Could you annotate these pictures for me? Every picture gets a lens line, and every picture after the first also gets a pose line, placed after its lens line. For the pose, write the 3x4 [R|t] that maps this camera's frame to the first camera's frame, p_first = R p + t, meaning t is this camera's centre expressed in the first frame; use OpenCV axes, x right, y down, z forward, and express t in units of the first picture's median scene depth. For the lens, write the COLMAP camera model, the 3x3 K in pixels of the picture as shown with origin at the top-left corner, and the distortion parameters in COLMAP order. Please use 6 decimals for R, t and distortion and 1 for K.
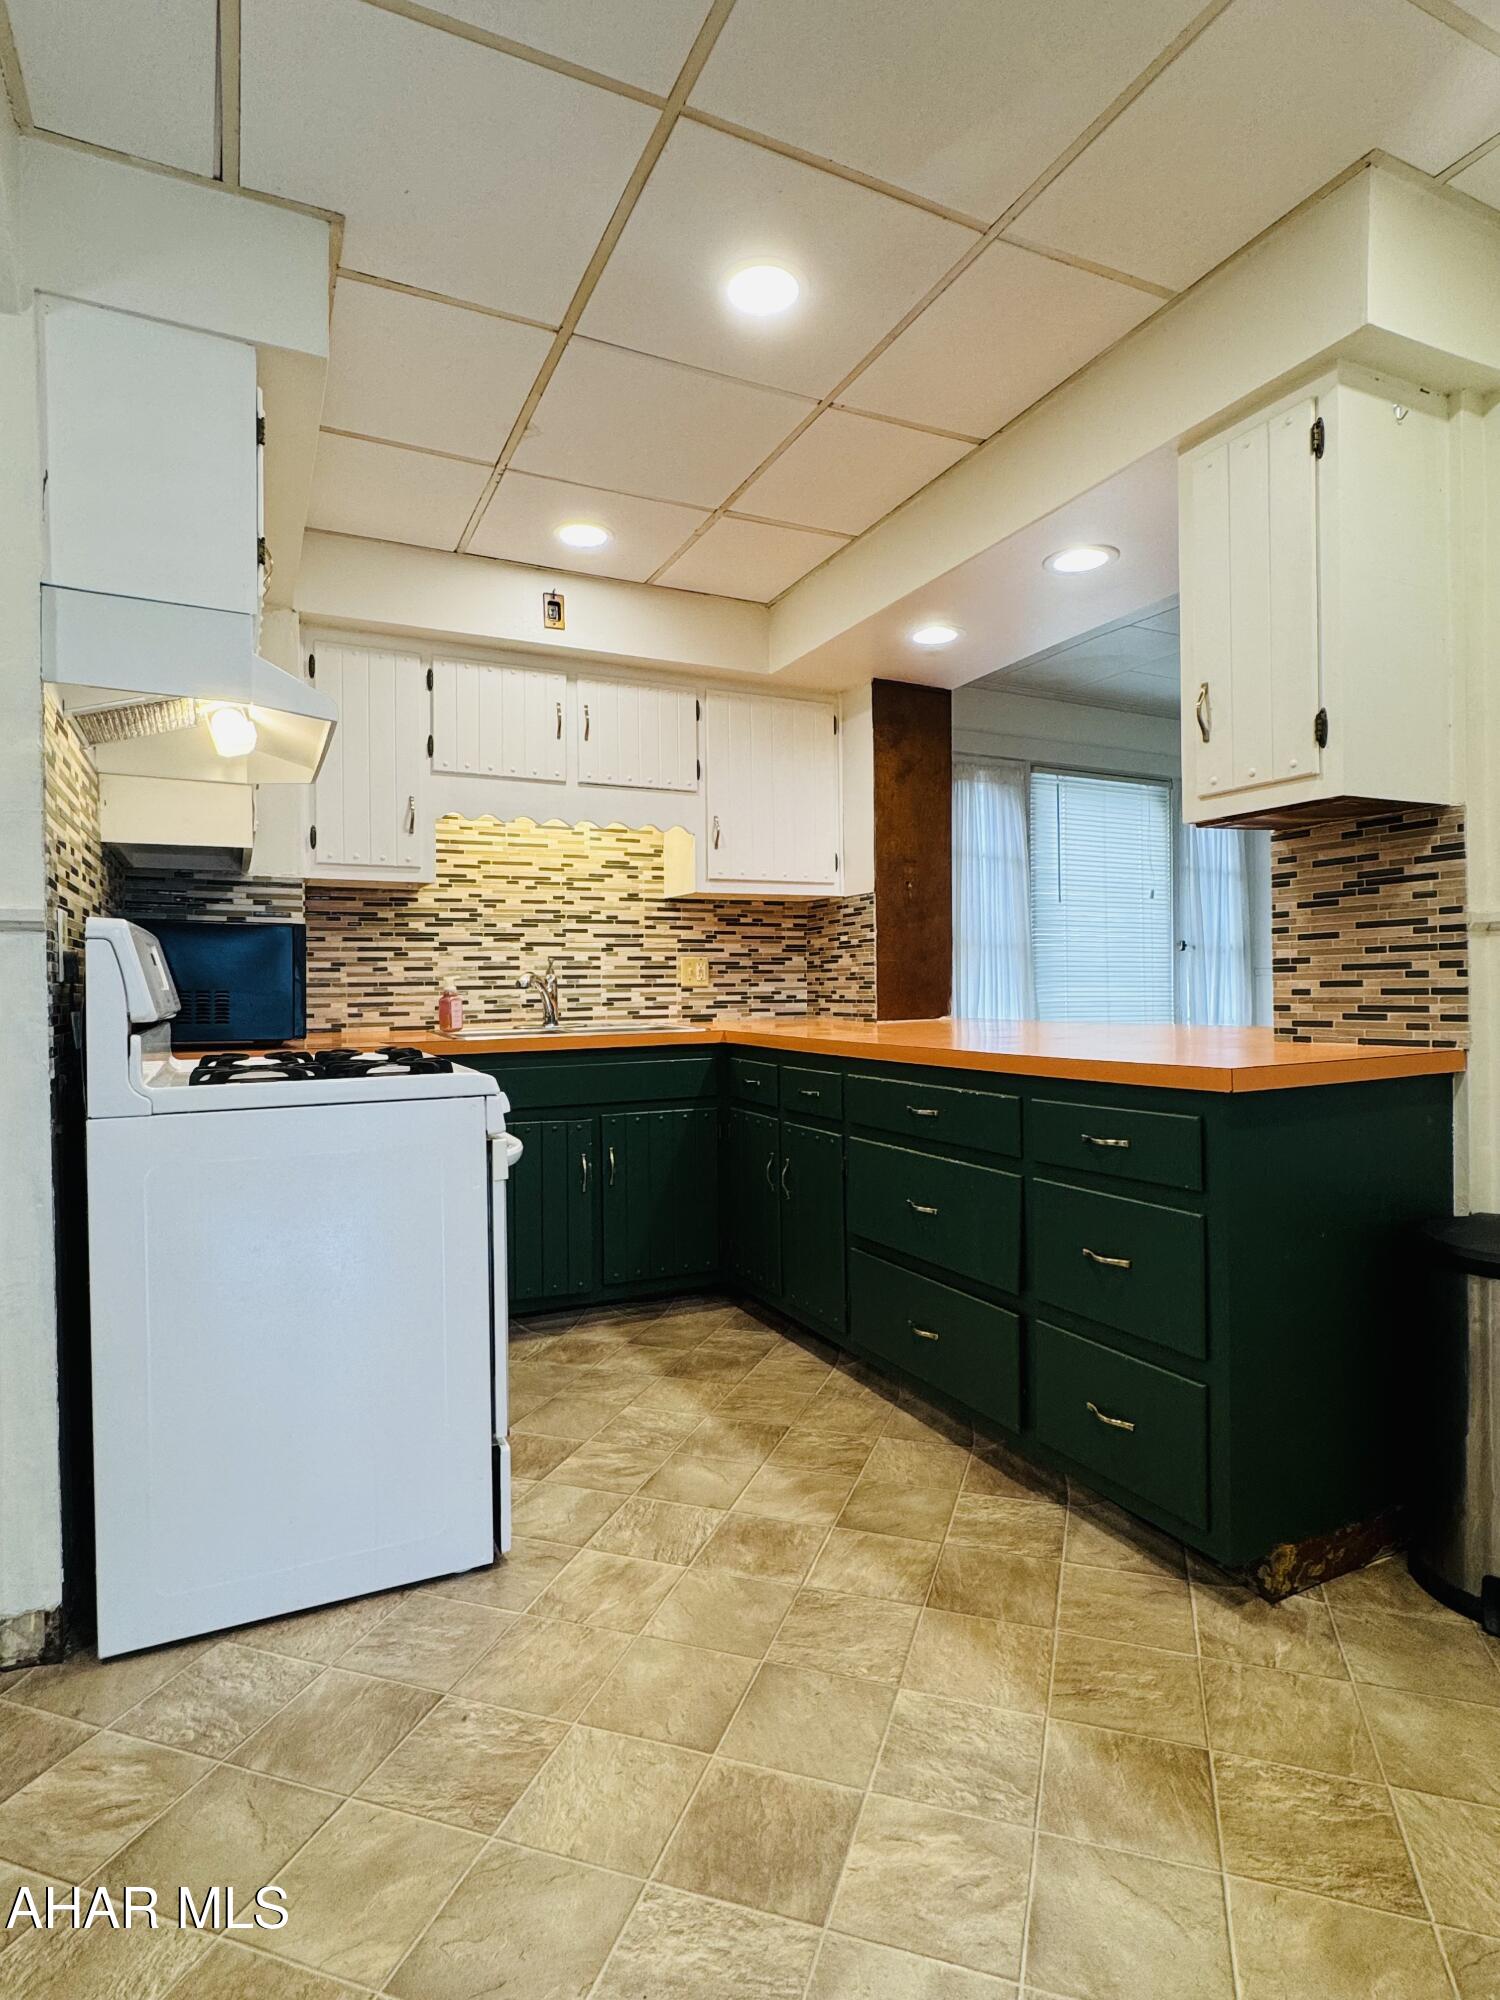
lens RADIAL K [[1055.3, 0, 750.6], [0, 1055.3, 996.2], [0, 0, 1]] dist [-0.000333, -0.000001]
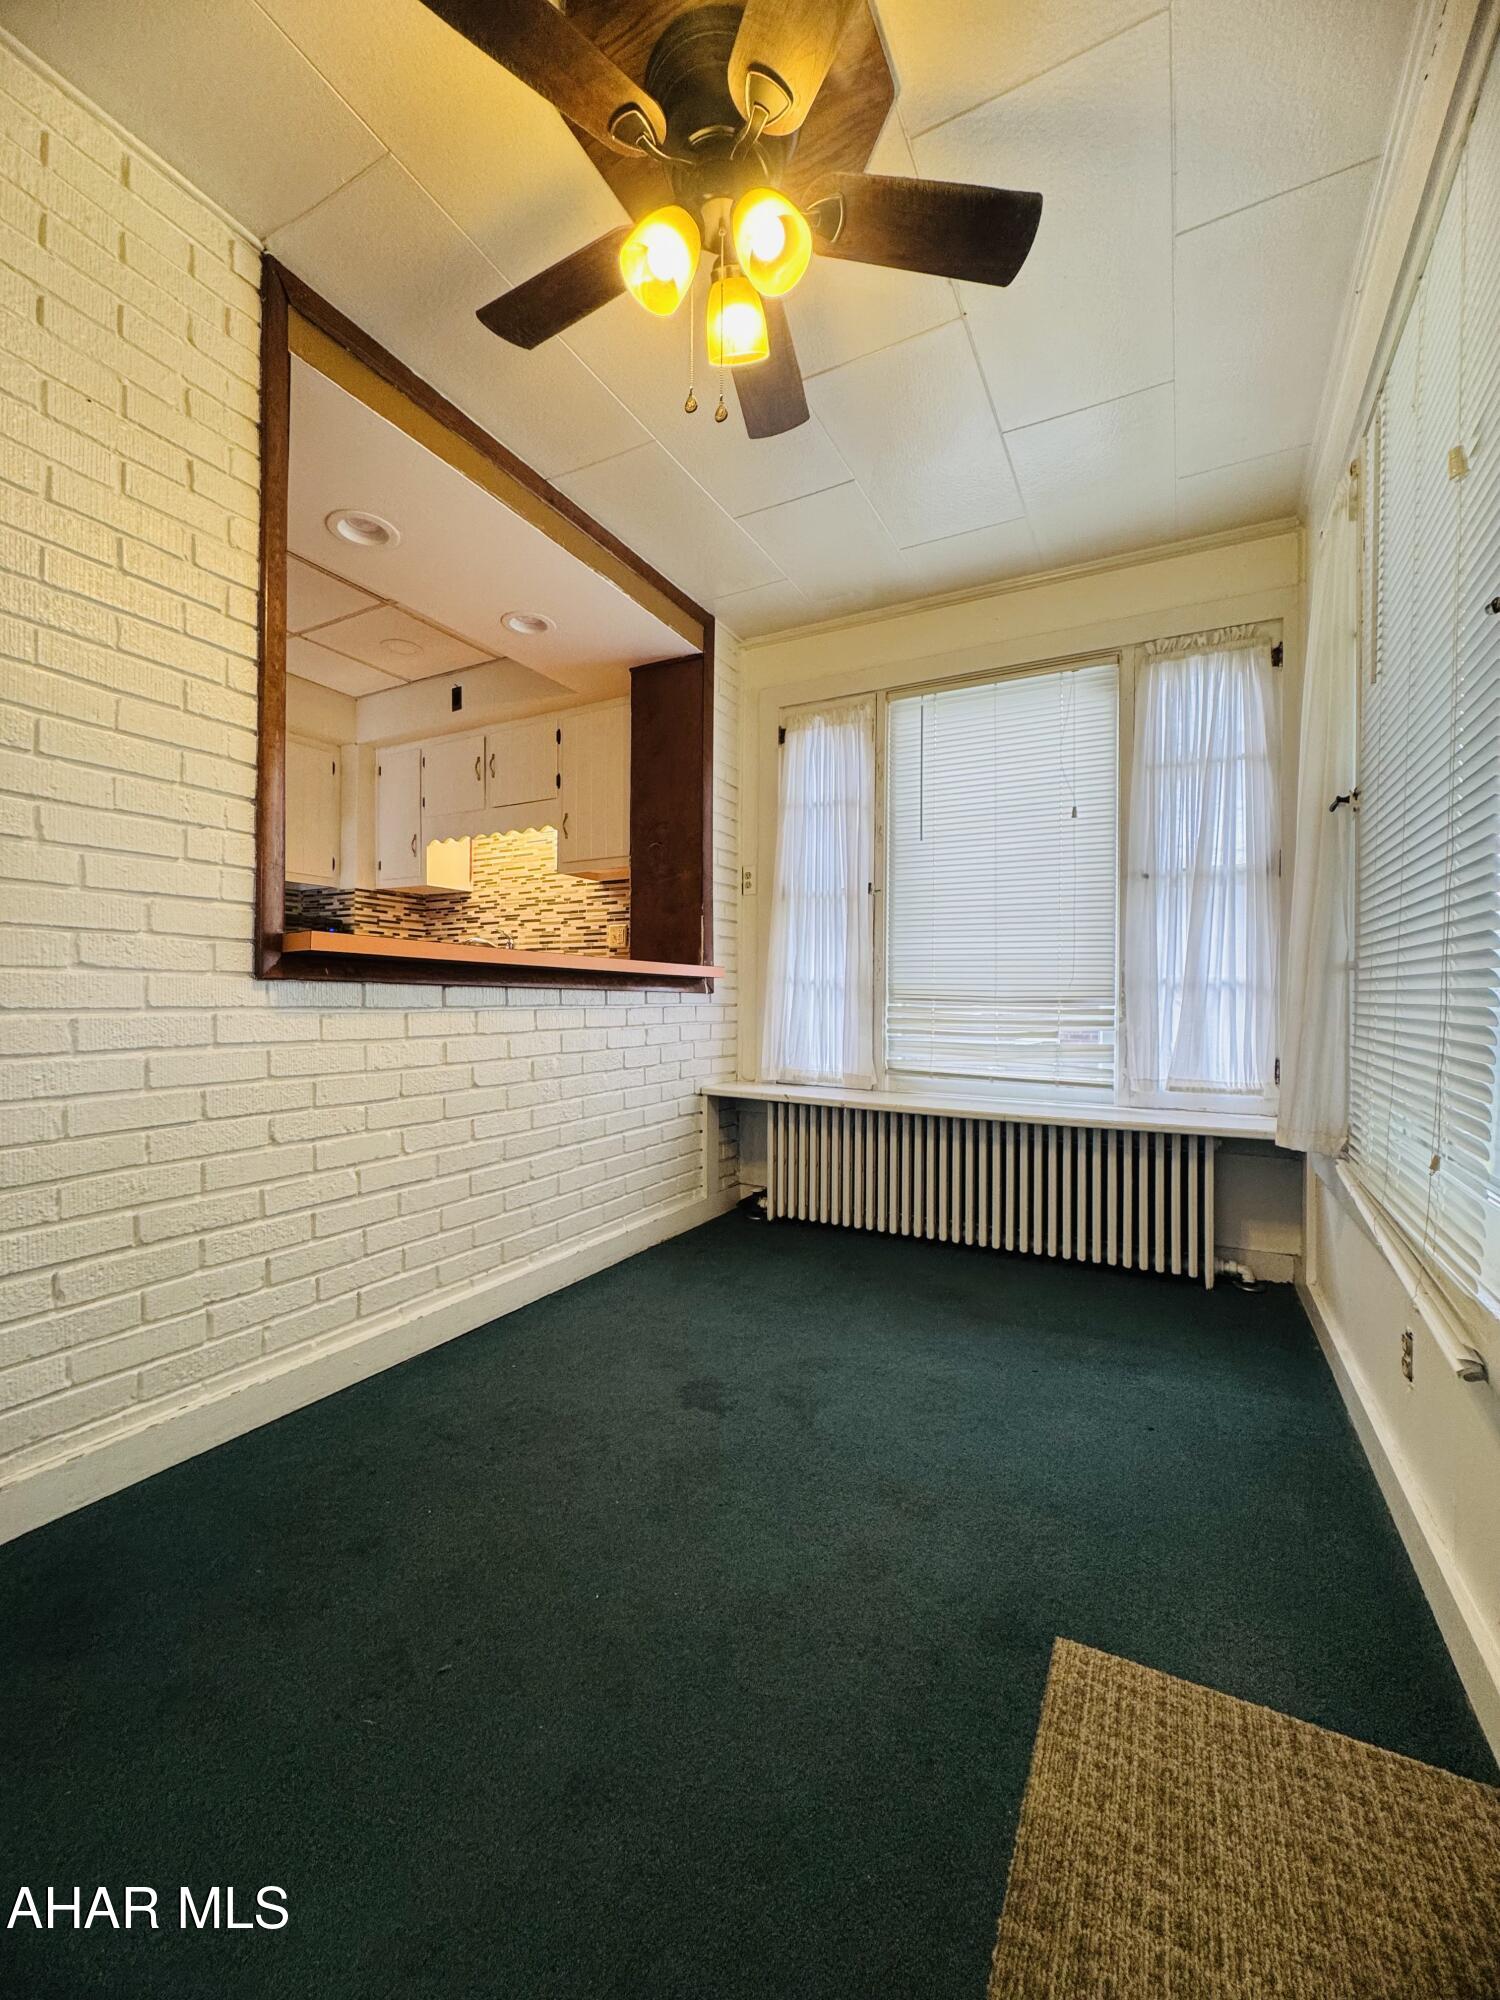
lens RADIAL K [[797.8, 0, 750.7], [0, 797.8, 999.5], [0, 0, 1]] dist [-0.004048, 0.000796]
pose [[0.583170, 0.014584, -0.812219, 0.885637], [-0.018421, 0.999819, 0.004726, 0.049265], [0.812141, 0.012206, 0.583333, 0.598404]]
